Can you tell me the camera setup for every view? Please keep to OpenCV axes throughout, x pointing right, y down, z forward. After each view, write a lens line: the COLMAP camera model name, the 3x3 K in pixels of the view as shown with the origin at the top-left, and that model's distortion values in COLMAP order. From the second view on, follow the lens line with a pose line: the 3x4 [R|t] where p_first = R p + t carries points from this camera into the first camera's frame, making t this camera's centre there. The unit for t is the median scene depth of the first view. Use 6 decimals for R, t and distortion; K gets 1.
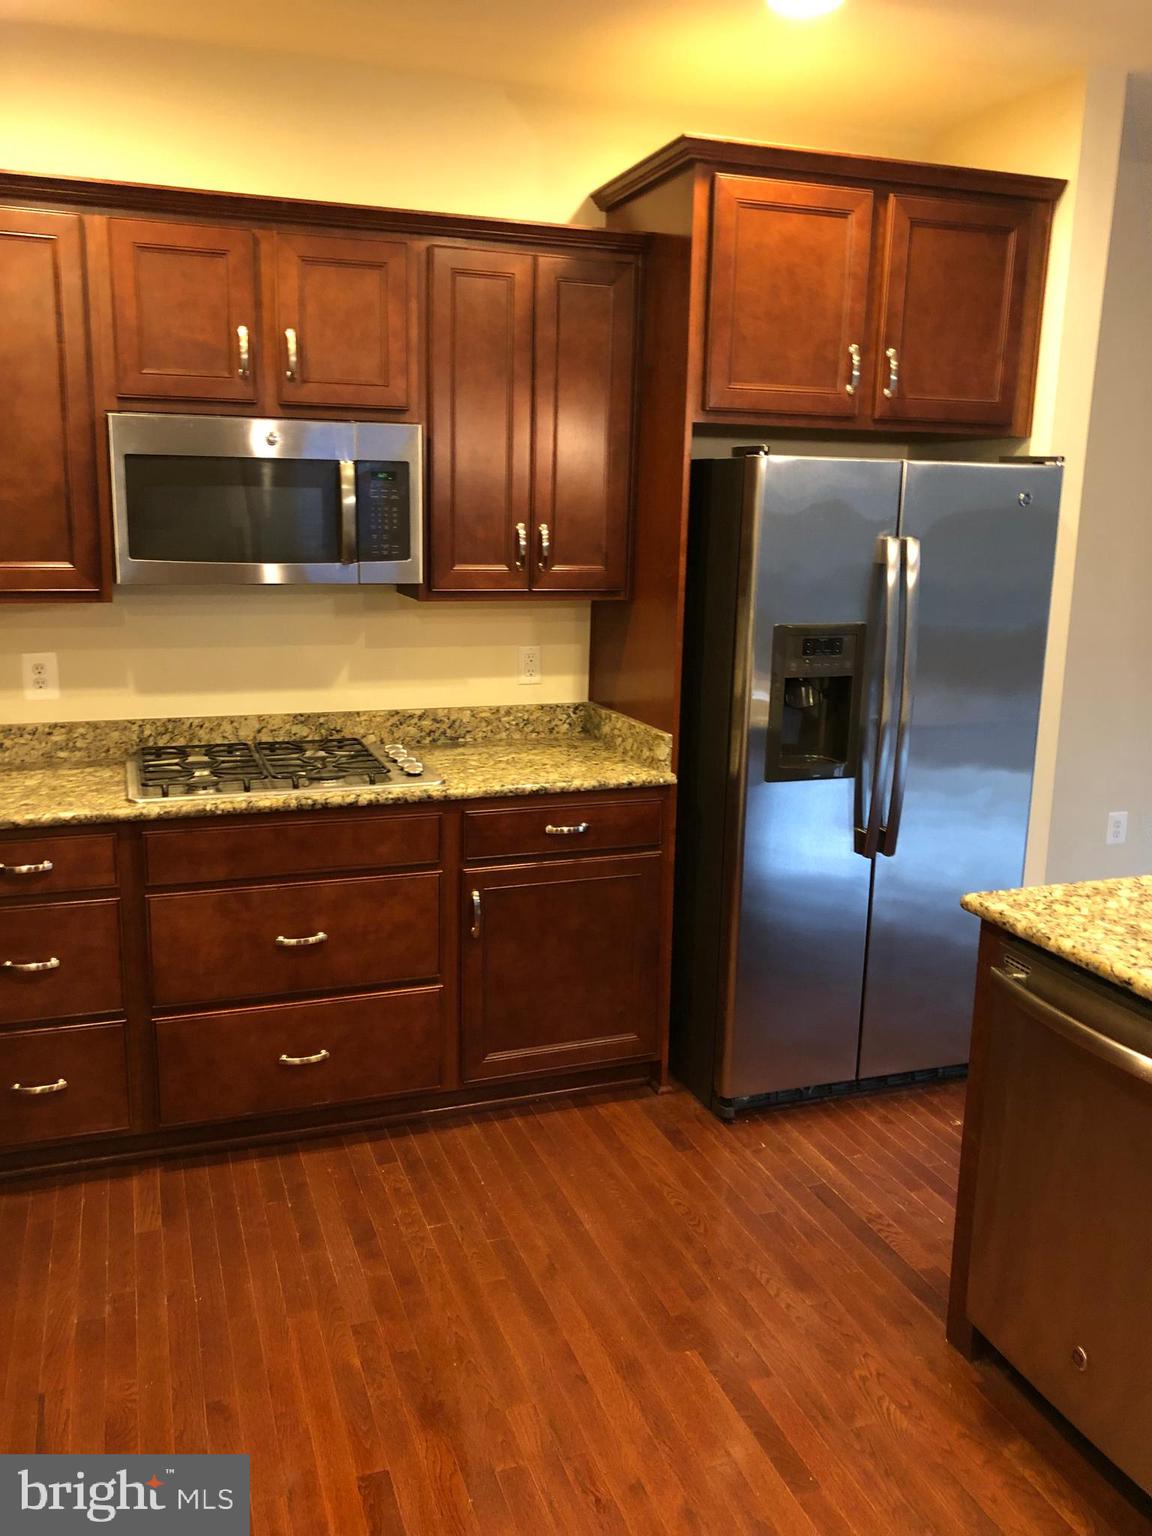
lens RADIAL K [[1238.2, 0, 576.0], [0, 1238.2, 768.0], [0, 0, 1]] dist [0.003853, -0.055782]
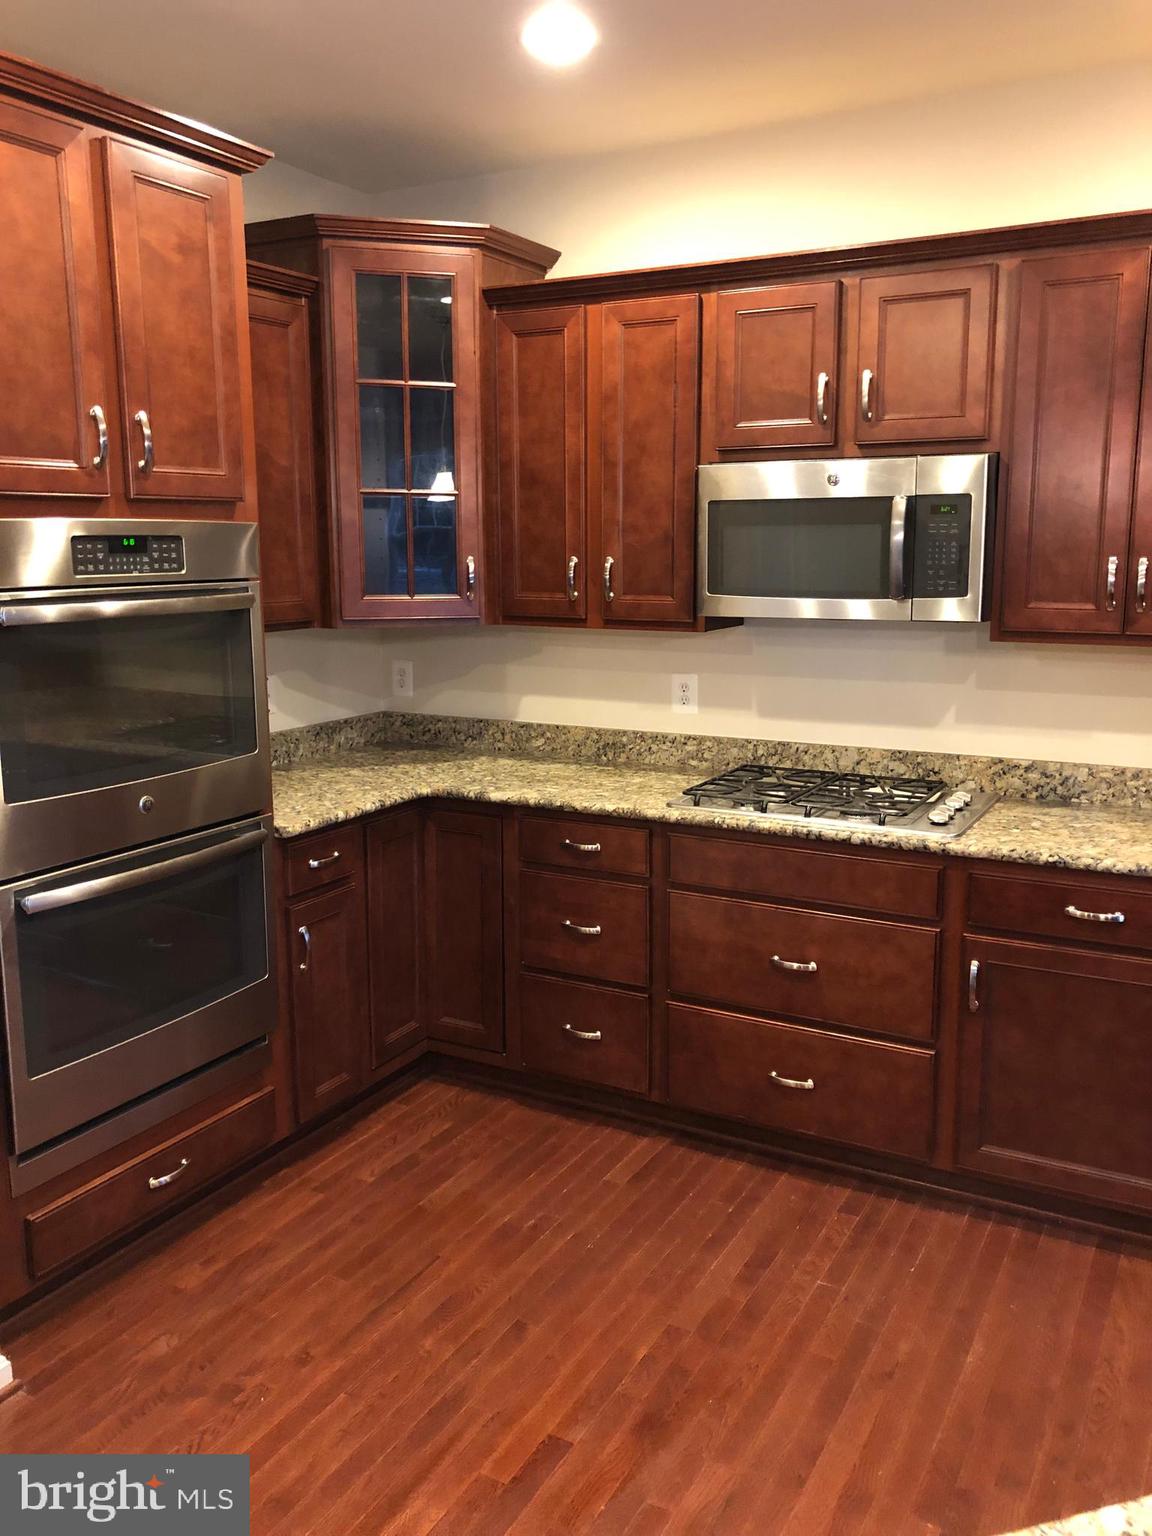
lens RADIAL K [[1241.4, 0, 575.6], [0, 1241.4, 763.1], [0, 0, 1]] dist [0.003595, -0.055074]
pose [[0.652035, 0.109926, -0.750178, 0.396145], [-0.136284, 0.990311, 0.026658, -0.027907], [0.745840, 0.084855, 0.660699, 0.166410]]
